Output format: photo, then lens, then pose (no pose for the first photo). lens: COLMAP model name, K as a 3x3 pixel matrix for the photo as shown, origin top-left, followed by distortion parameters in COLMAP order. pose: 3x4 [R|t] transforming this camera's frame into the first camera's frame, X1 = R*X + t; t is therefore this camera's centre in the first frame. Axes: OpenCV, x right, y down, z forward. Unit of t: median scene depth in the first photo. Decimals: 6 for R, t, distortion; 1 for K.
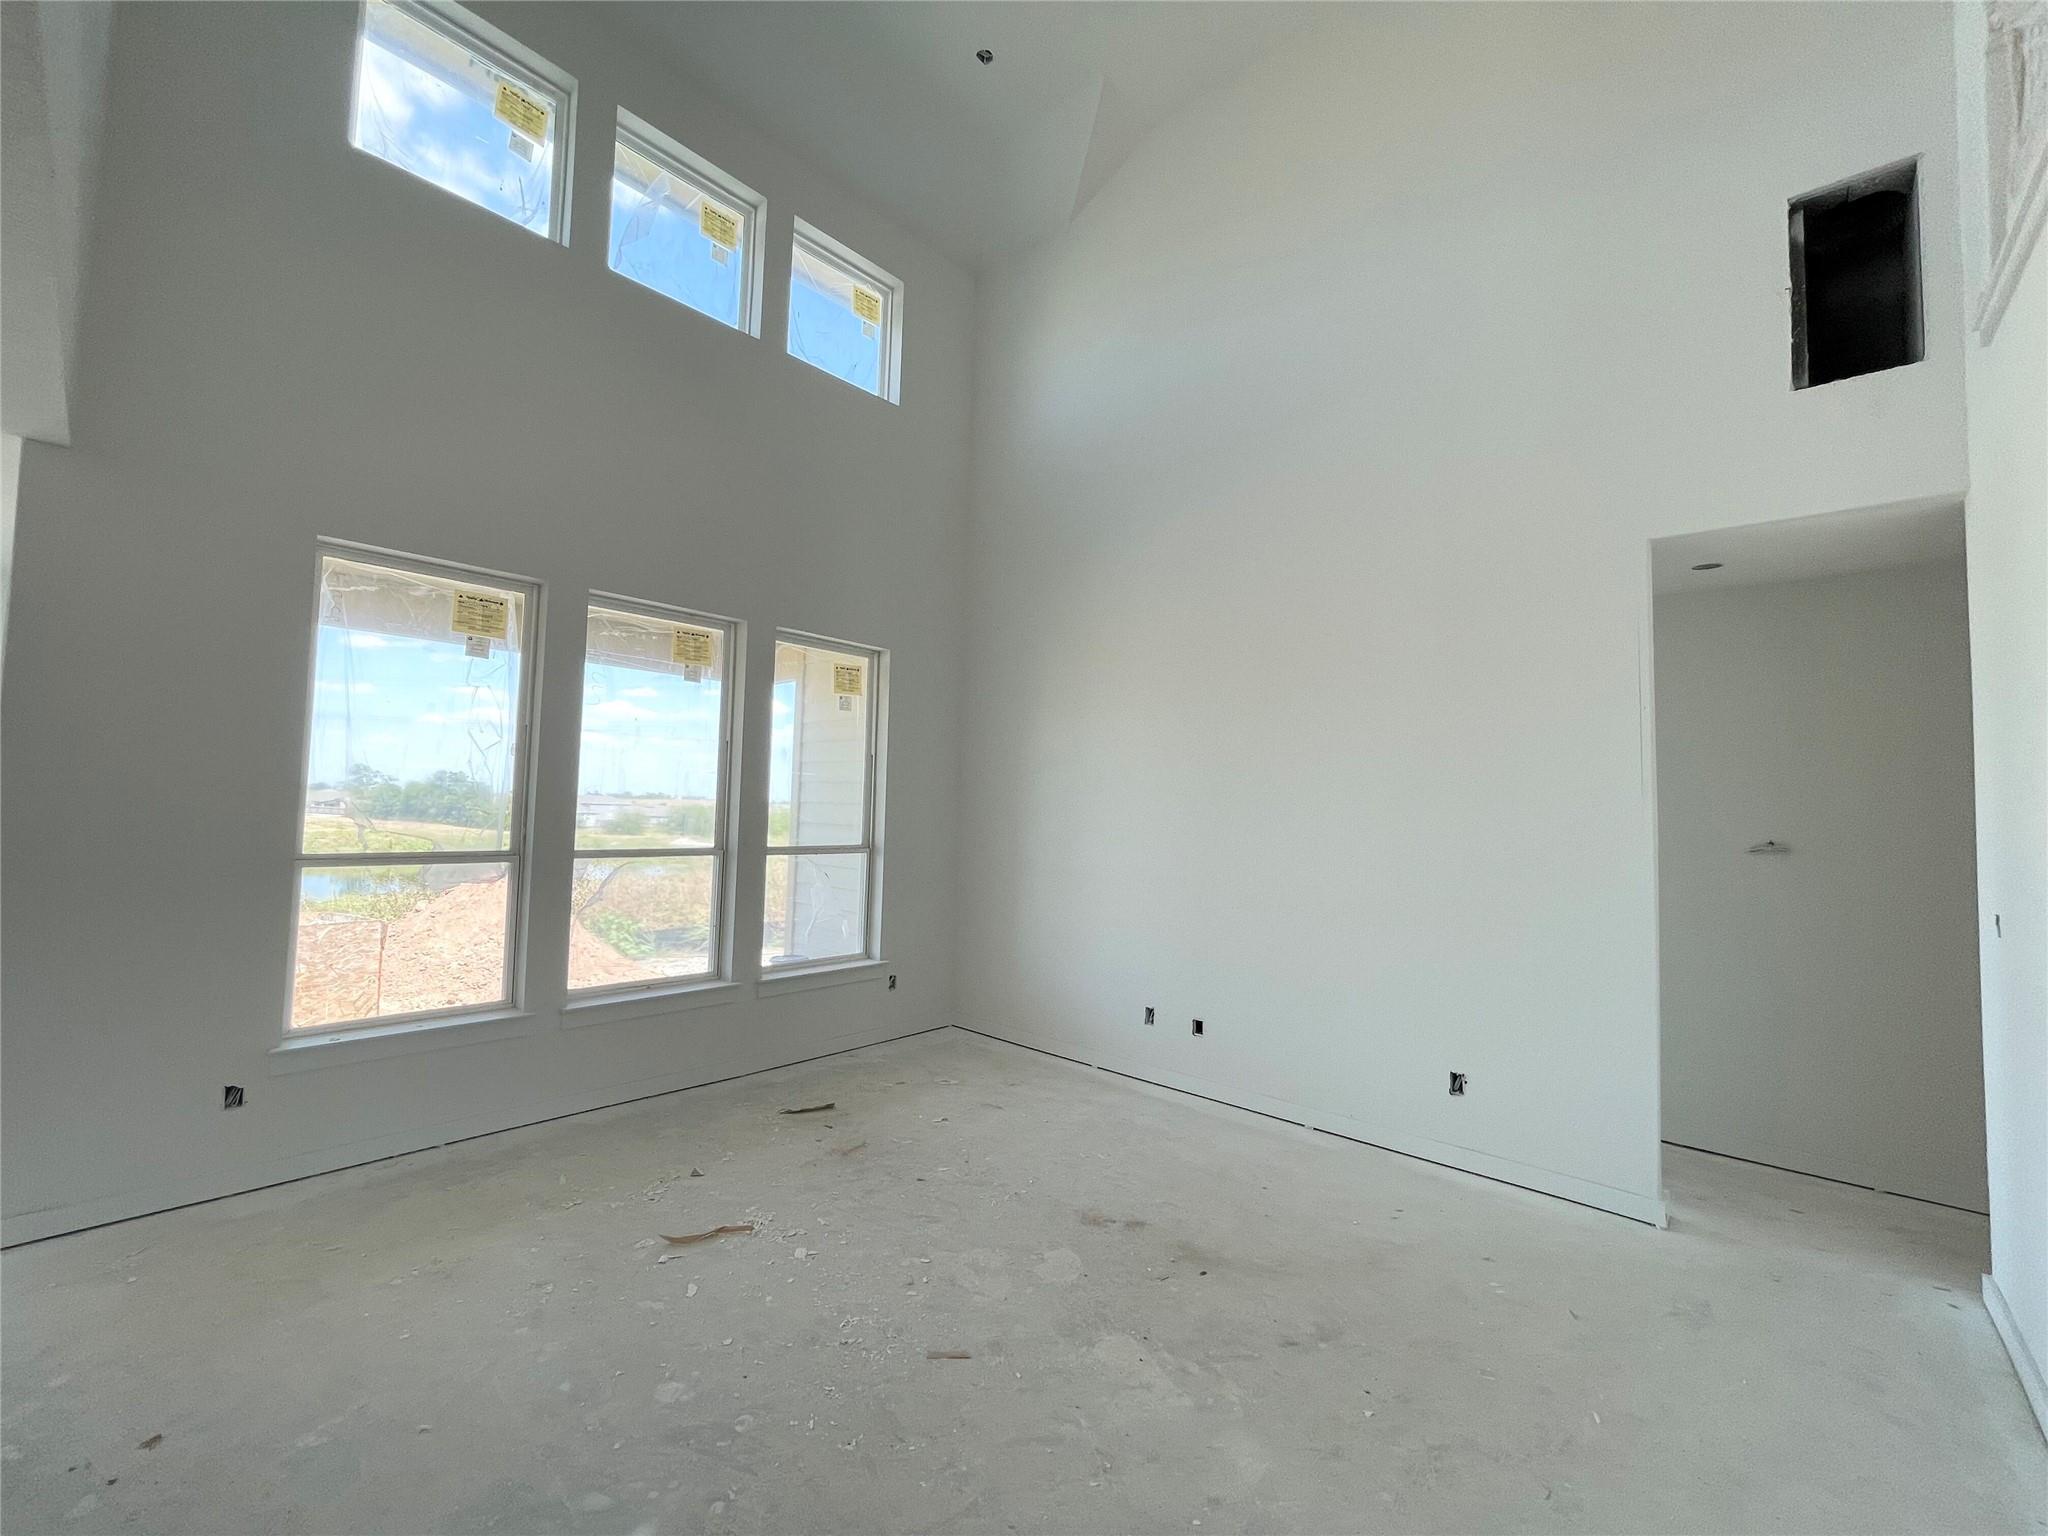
lens RADIAL K [[838.5, 0, 1014.5], [0, 838.5, 763.6], [0, 0, 1]] dist [-0.000512, 0.000824]
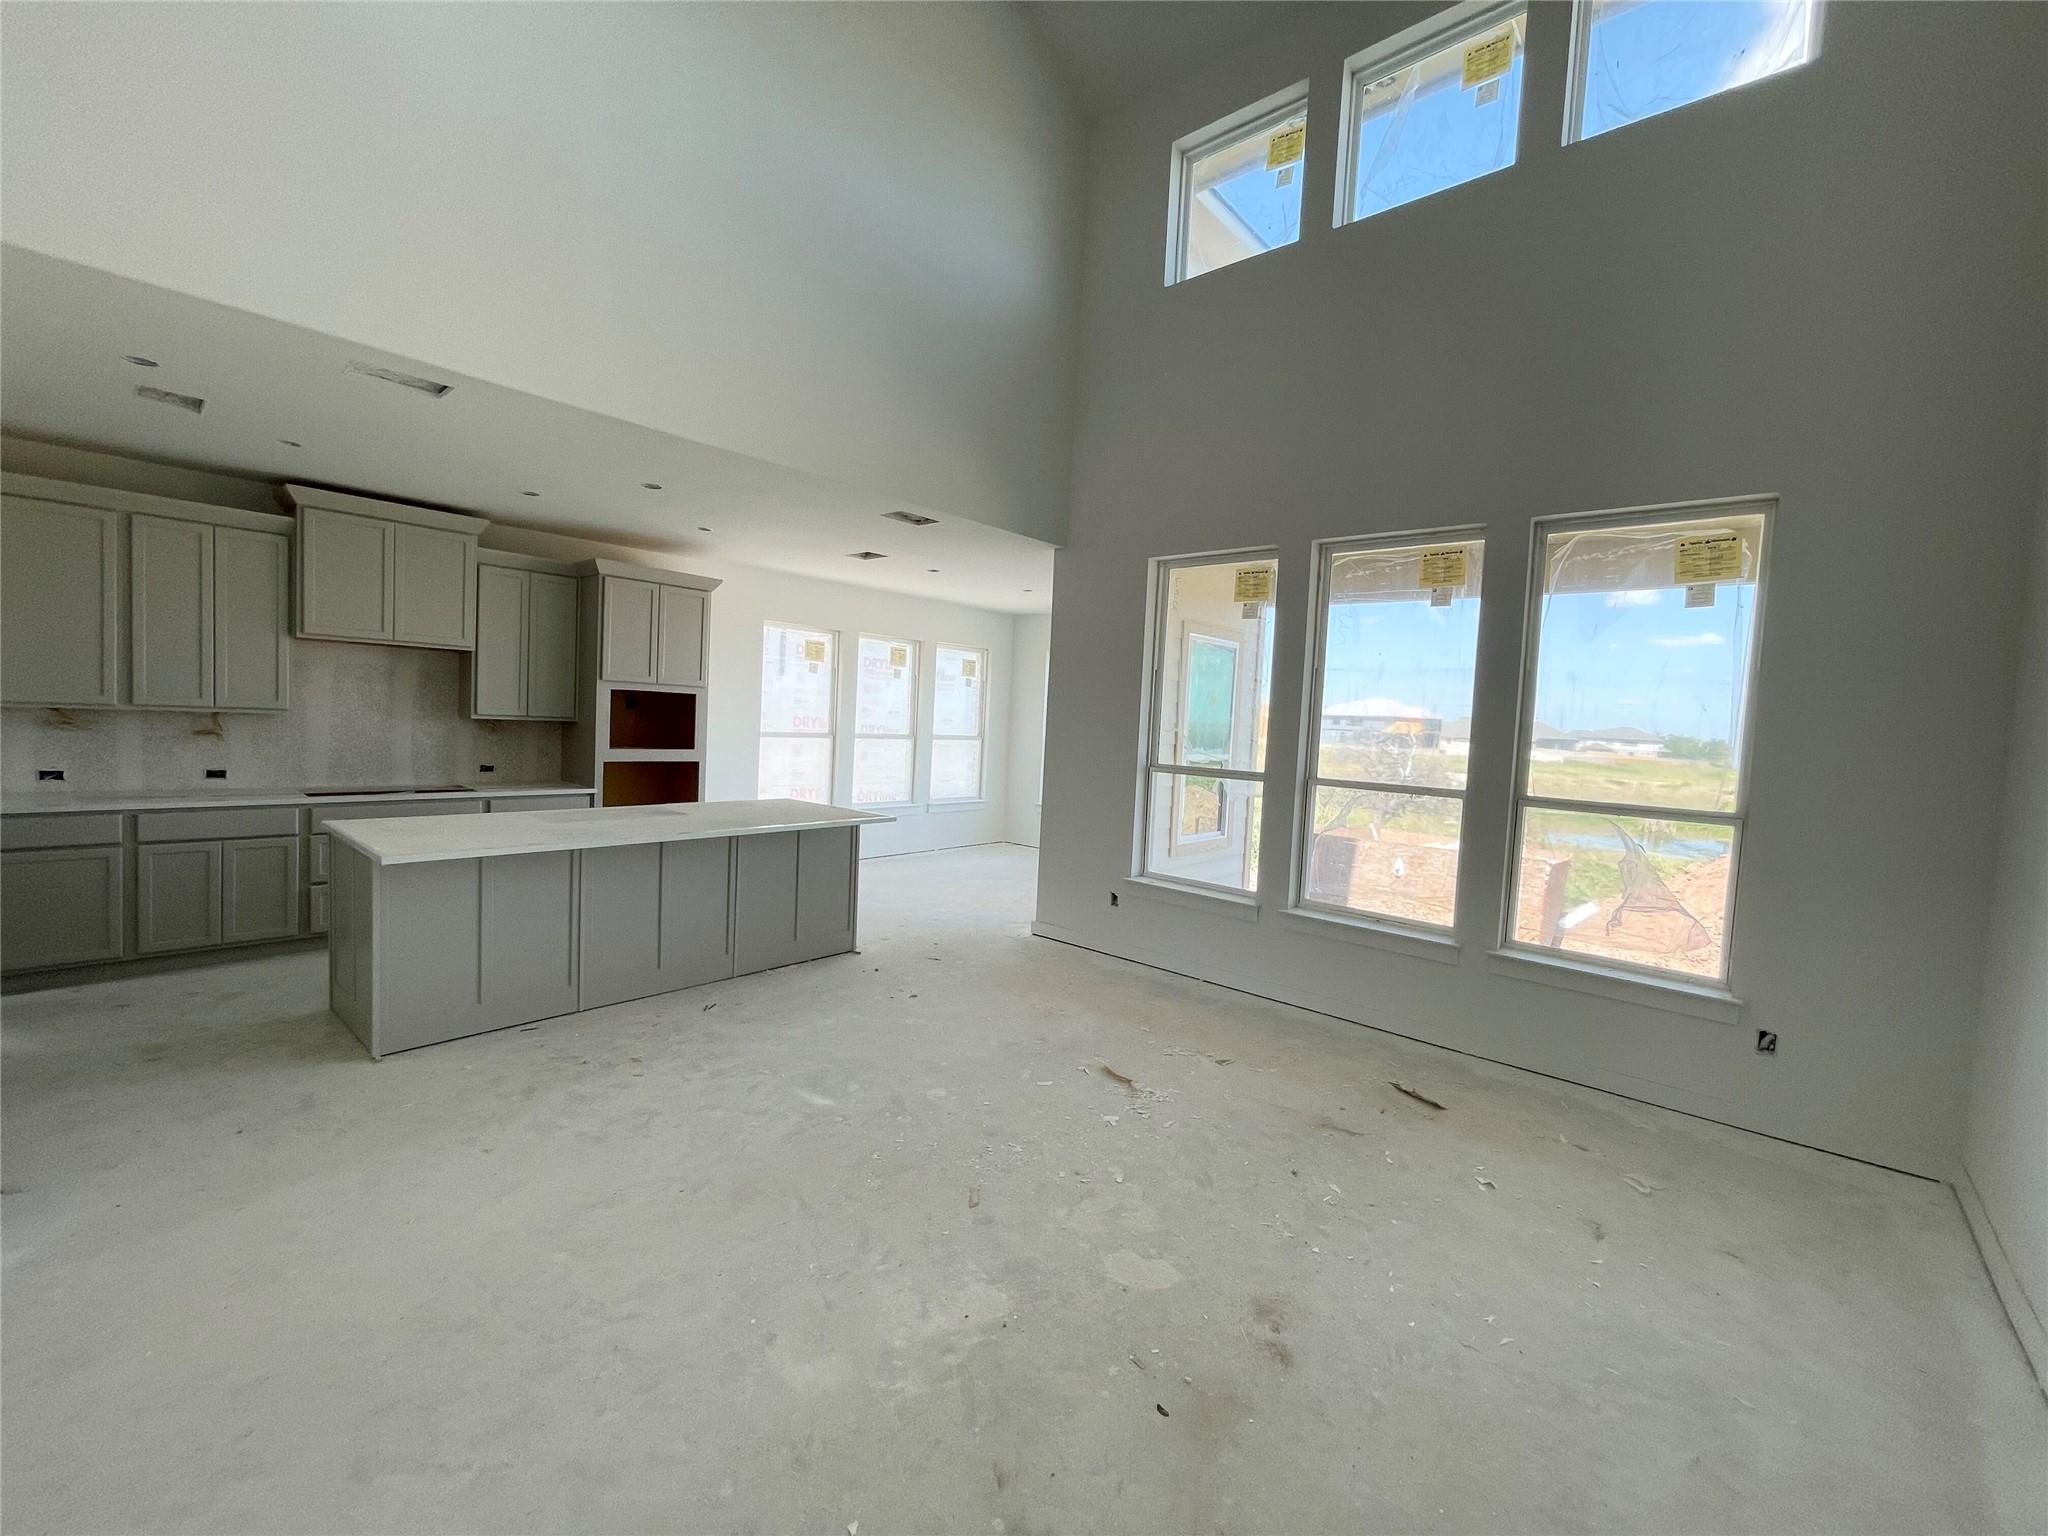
lens RADIAL K [[838.5, 0, 1022.6], [0, 838.5, 762.4], [0, 0, 1]] dist [-0.000512, 0.000824]
pose [[0.015031, 0.027070, -0.999521, 0.537834], [0.006891, 0.999607, 0.027176, 0.045779], [0.999863, -0.007296, 0.014839, 0.543228]]
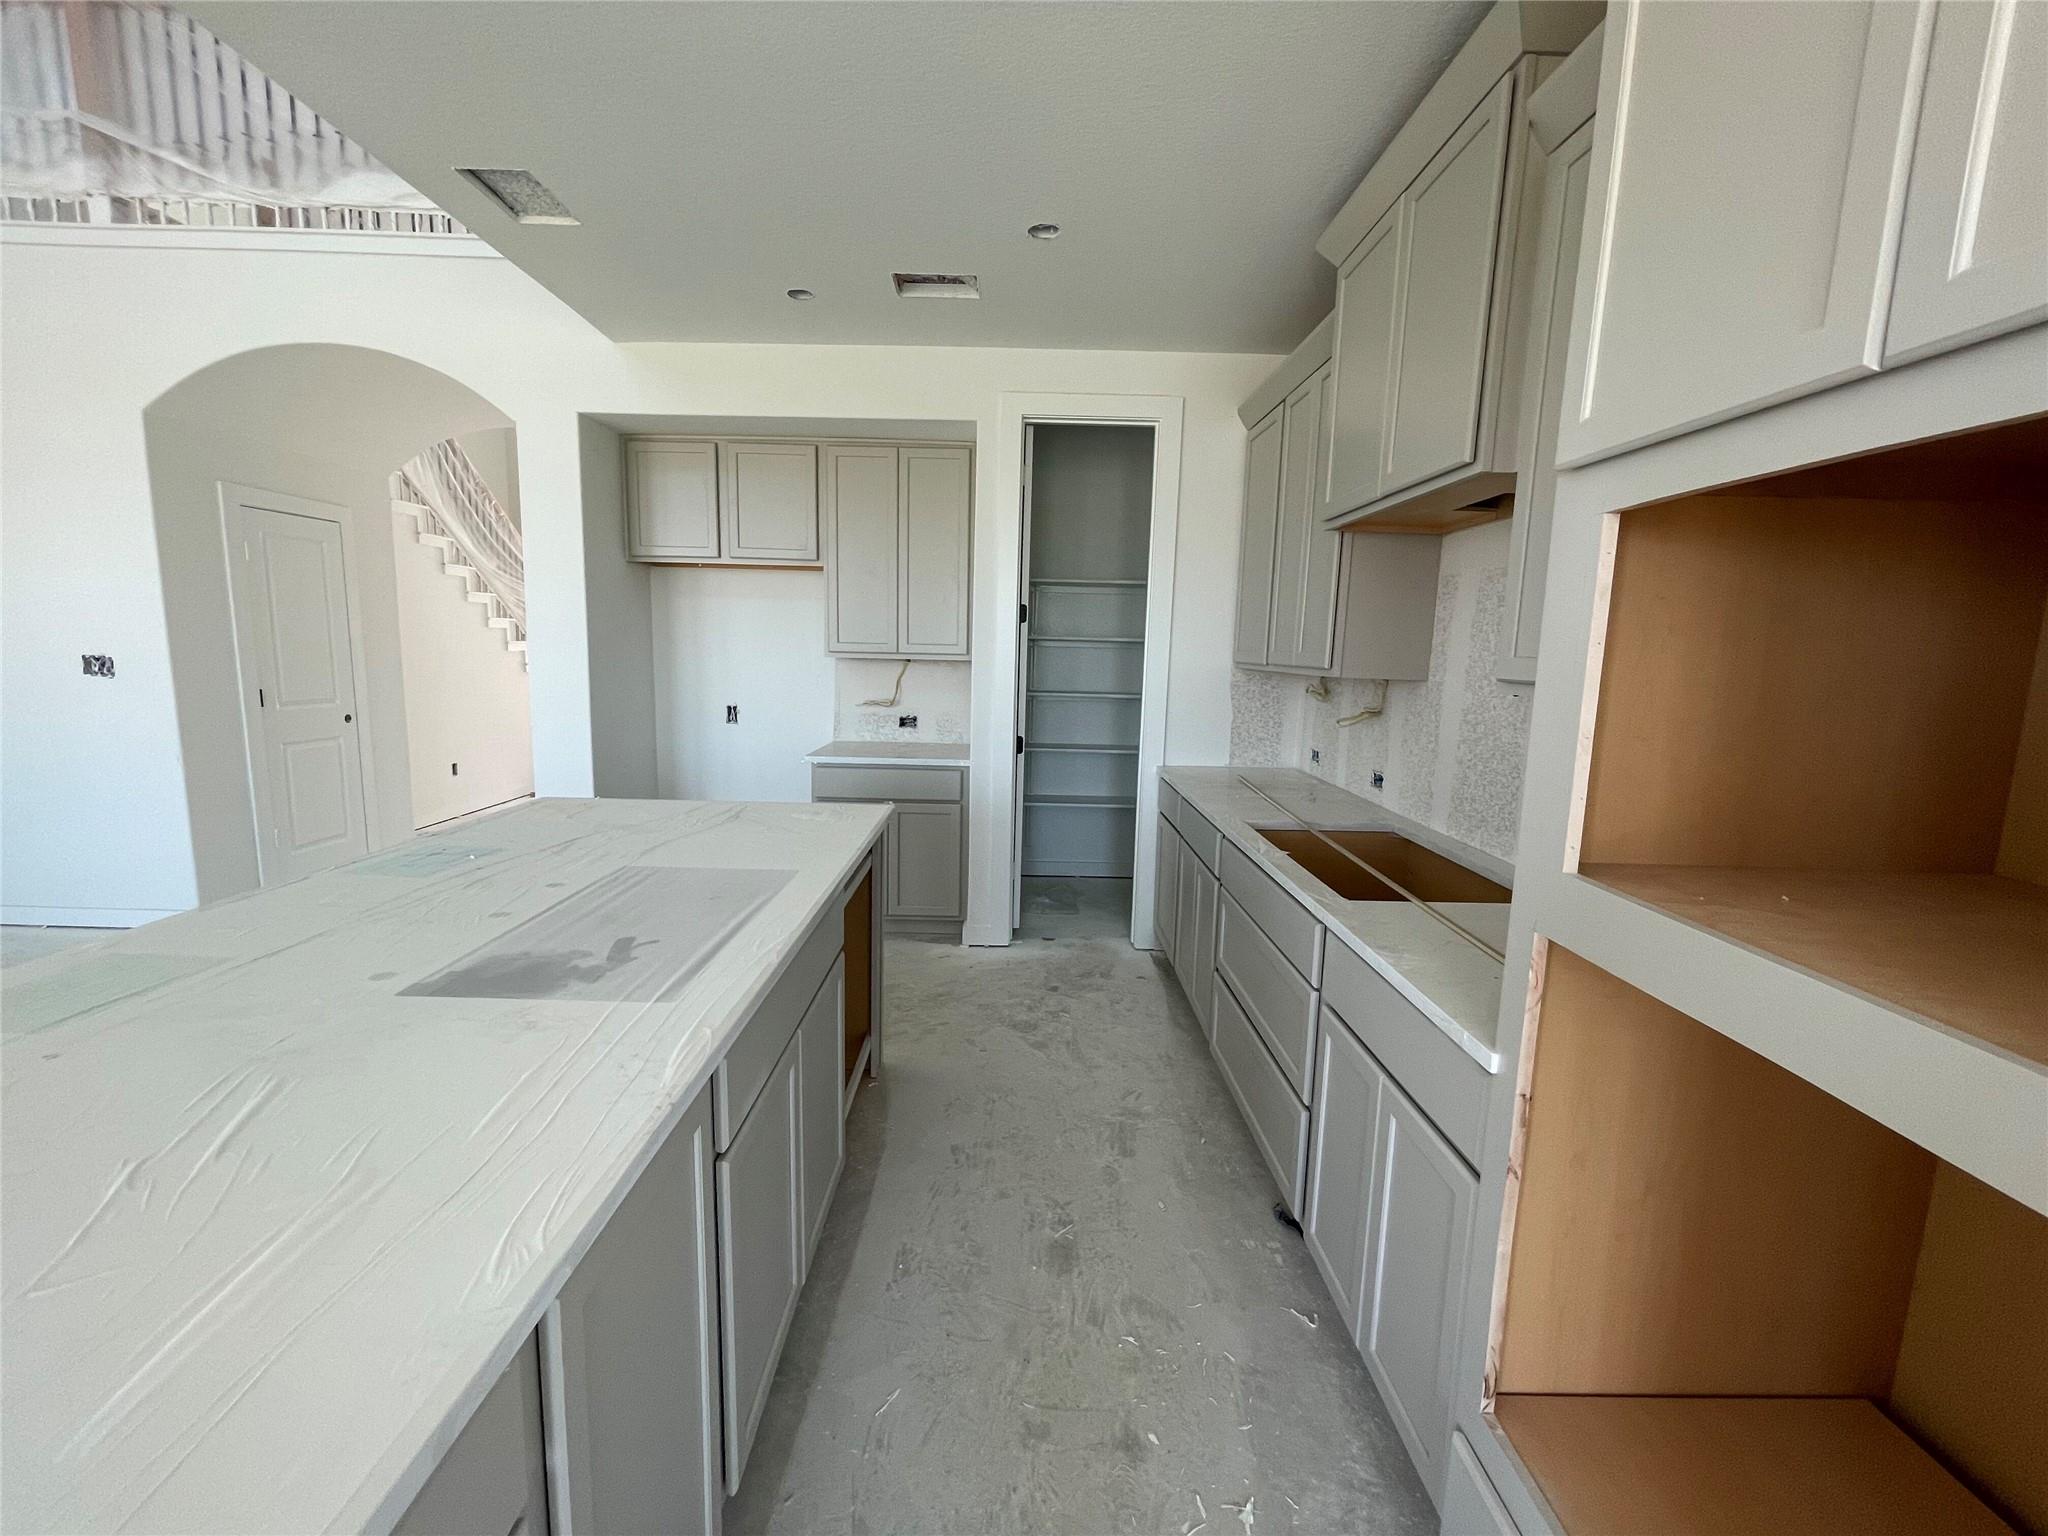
lens RADIAL K [[838.5, 0, 1016.1], [0, 838.5, 763.6], [0, 0, 1]] dist [-0.000512, 0.000824]
pose [[-0.673498, -0.147891, 0.724243, -0.812369], [-0.083231, 0.988723, 0.124499, 0.012286], [-0.734488, 0.023571, -0.678212, 0.184197]]
